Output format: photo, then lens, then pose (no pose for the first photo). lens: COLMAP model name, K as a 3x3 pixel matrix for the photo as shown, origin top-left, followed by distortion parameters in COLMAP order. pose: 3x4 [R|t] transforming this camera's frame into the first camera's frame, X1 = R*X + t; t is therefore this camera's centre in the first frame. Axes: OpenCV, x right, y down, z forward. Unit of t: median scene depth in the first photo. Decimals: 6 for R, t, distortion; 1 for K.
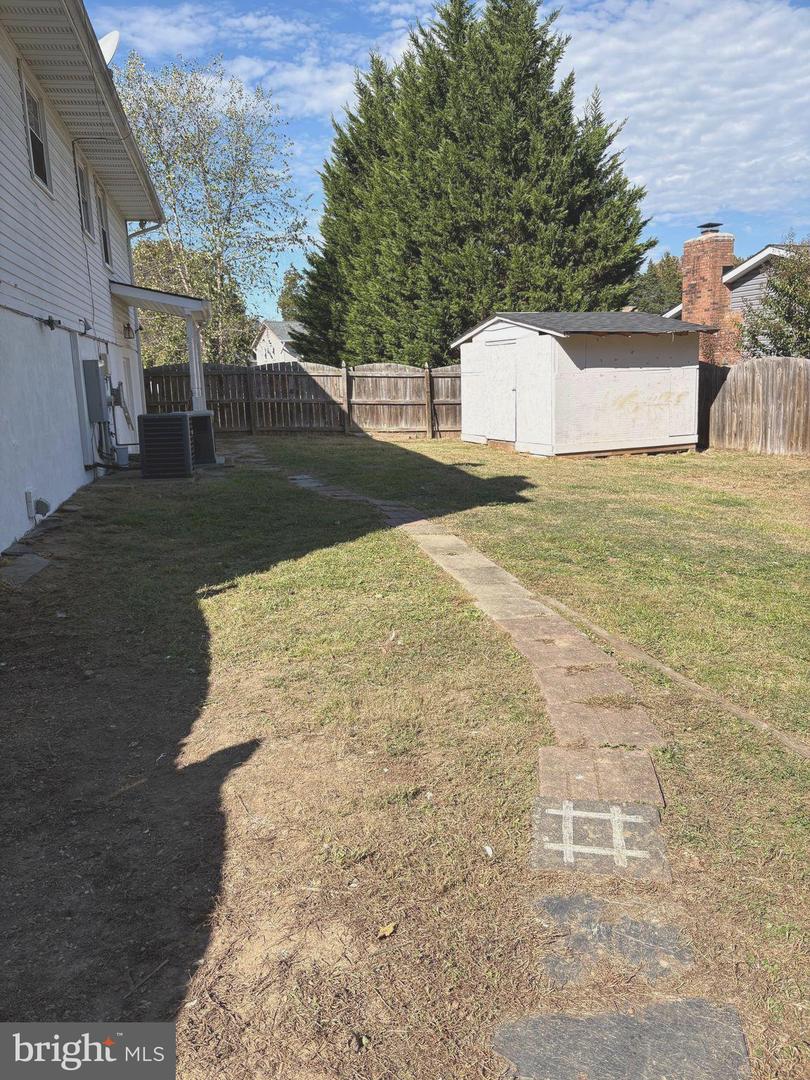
lens RADIAL K [[833.9, 0, 405.0], [0, 833.9, 540.0], [0, 0, 1]] dist [0.023254, 0.002709]
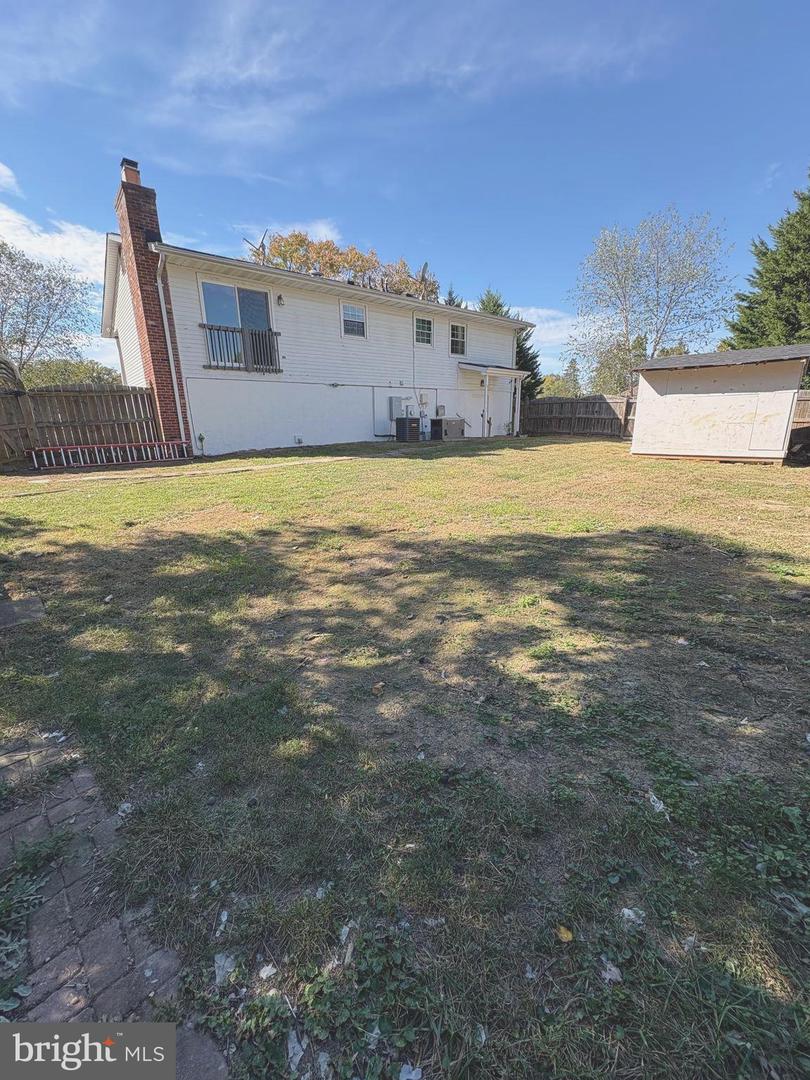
lens RADIAL K [[429.6, 0, 404.0], [0, 429.6, 540.8], [0, 0, 1]] dist [-0.001926, 0.000713]
pose [[0.465878, 0.262475, -0.845024, 0.527252], [-0.167610, 0.963879, 0.206986, -0.032310], [0.868830, 0.045204, 0.493043, 0.201062]]
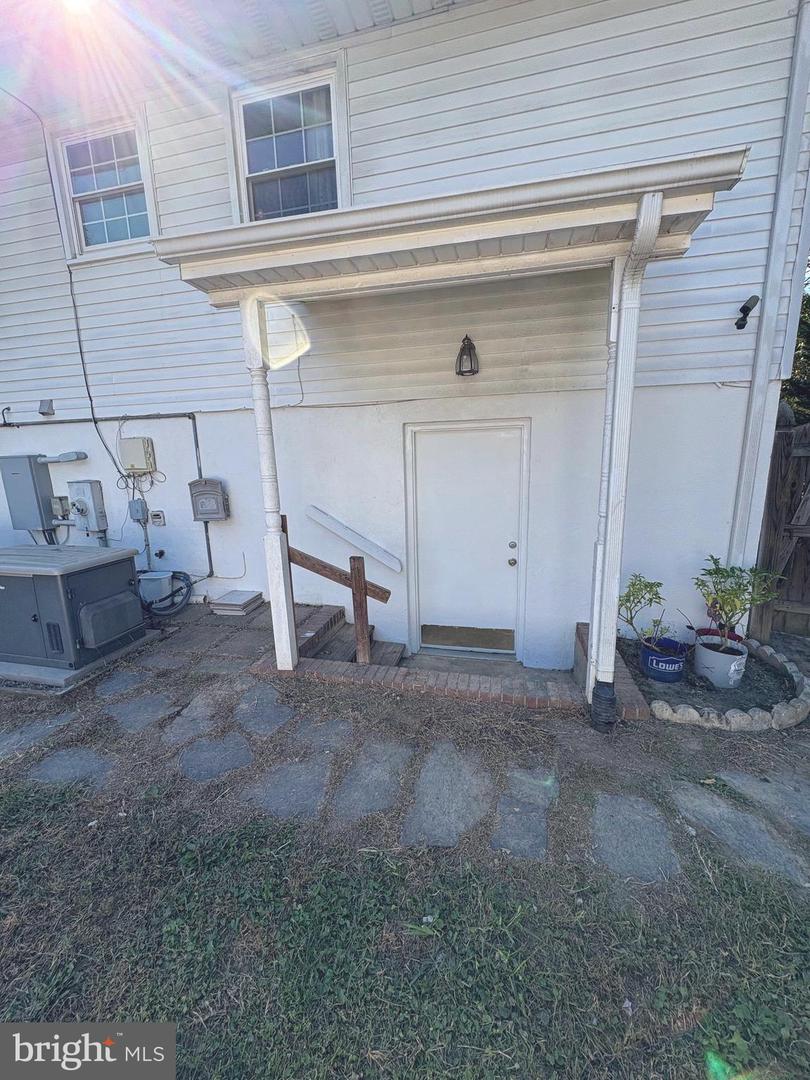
lens RADIAL K [[429.6, 0, 404.0], [0, 429.6, 540.8], [0, 0, 1]] dist [-0.001926, 0.000713]
pose [[-0.426533, 0.199677, -0.882156, -0.083466], [-0.139428, 0.949153, 0.282257, -0.170600], [0.893661, 0.243389, -0.377005, 0.841306]]
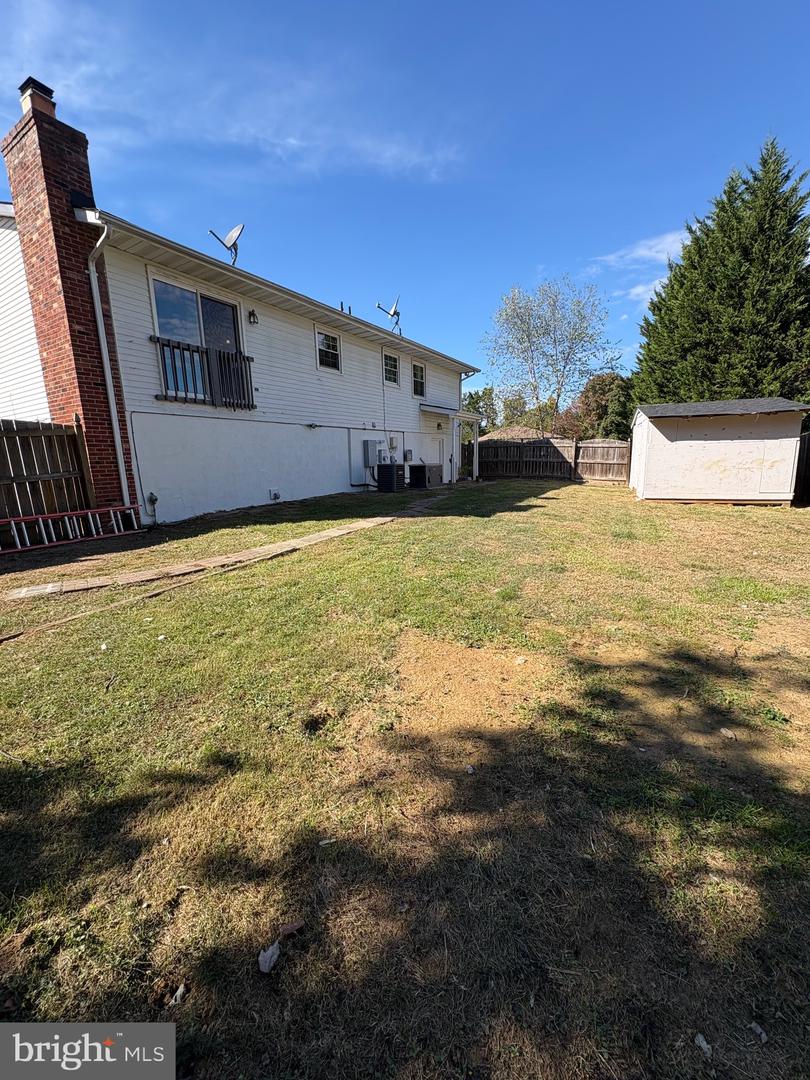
lens RADIAL K [[429.6, 0, 404.0], [0, 429.6, 540.8], [0, 0, 1]] dist [-0.001926, 0.000713]
pose [[0.723433, 0.145098, -0.674975, 0.306004], [-0.131175, 0.988744, 0.071955, -0.020528], [0.677818, 0.036485, 0.734324, 0.109842]]
